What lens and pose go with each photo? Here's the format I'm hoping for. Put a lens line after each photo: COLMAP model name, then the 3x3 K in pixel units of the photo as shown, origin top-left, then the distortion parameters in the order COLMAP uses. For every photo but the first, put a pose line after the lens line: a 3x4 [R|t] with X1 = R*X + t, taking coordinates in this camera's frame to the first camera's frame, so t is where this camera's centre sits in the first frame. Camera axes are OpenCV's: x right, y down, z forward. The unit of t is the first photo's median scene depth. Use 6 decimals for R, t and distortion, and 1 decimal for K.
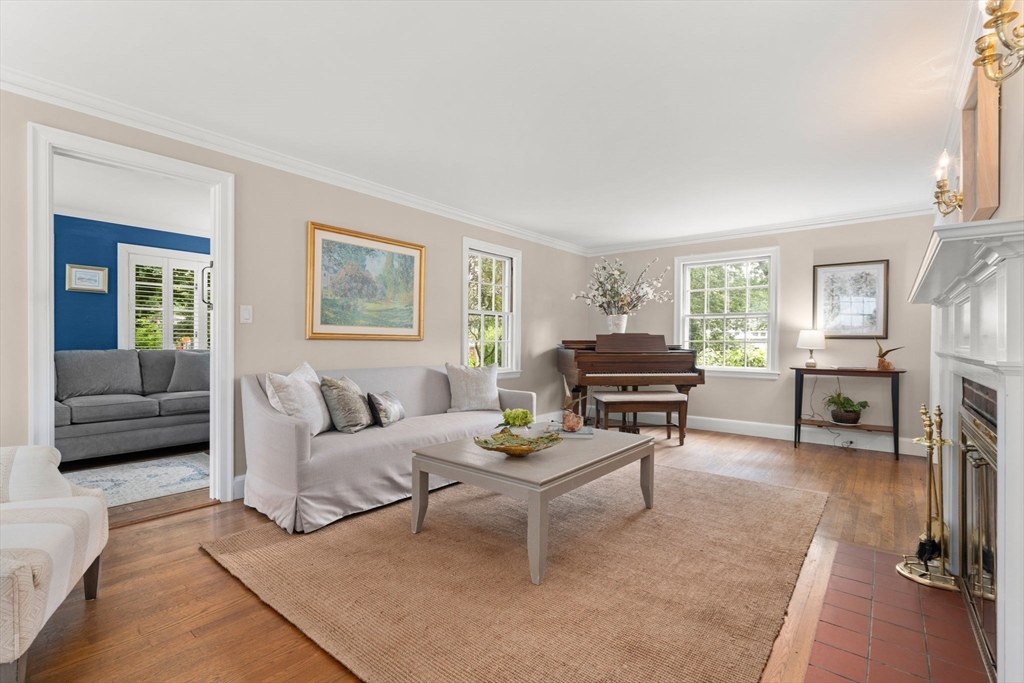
lens RADIAL K [[462.8, 0, 513.1], [0, 462.8, 342.8], [0, 0, 1]] dist [0.001289, -0.000025]
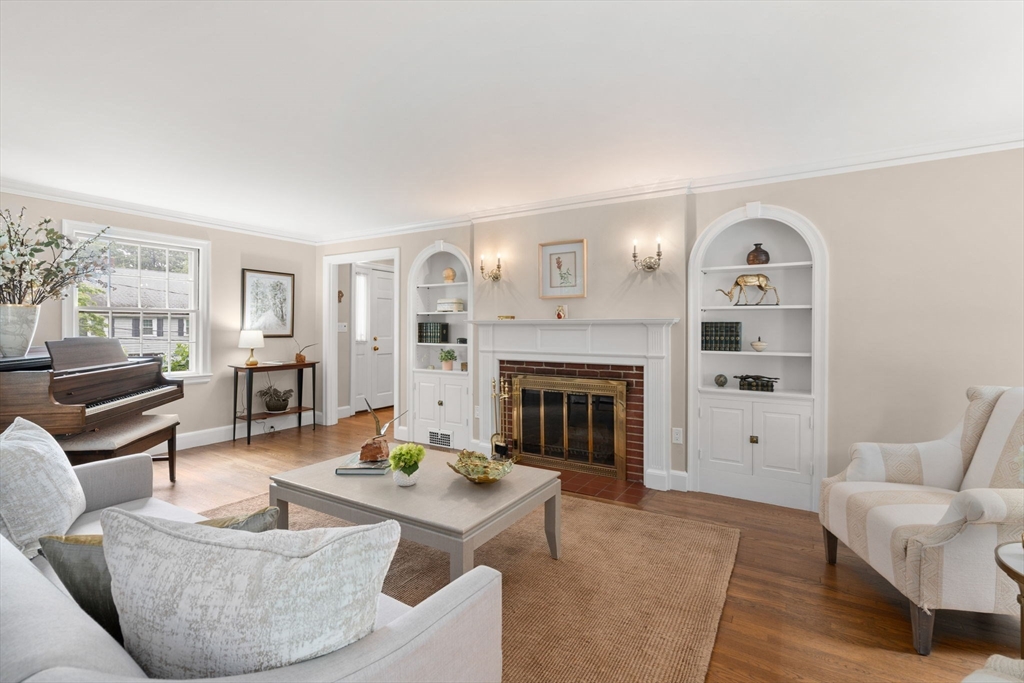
lens RADIAL K [[462.8, 0, 516.2], [0, 462.8, 322.9], [0, 0, 1]] dist [0.001289, -0.000025]
pose [[-0.125792, 0.001676, 0.992055, -0.493867], [-0.001634, 0.999997, -0.001896, -0.044147], [-0.992055, -0.001860, -0.125789, 0.538513]]
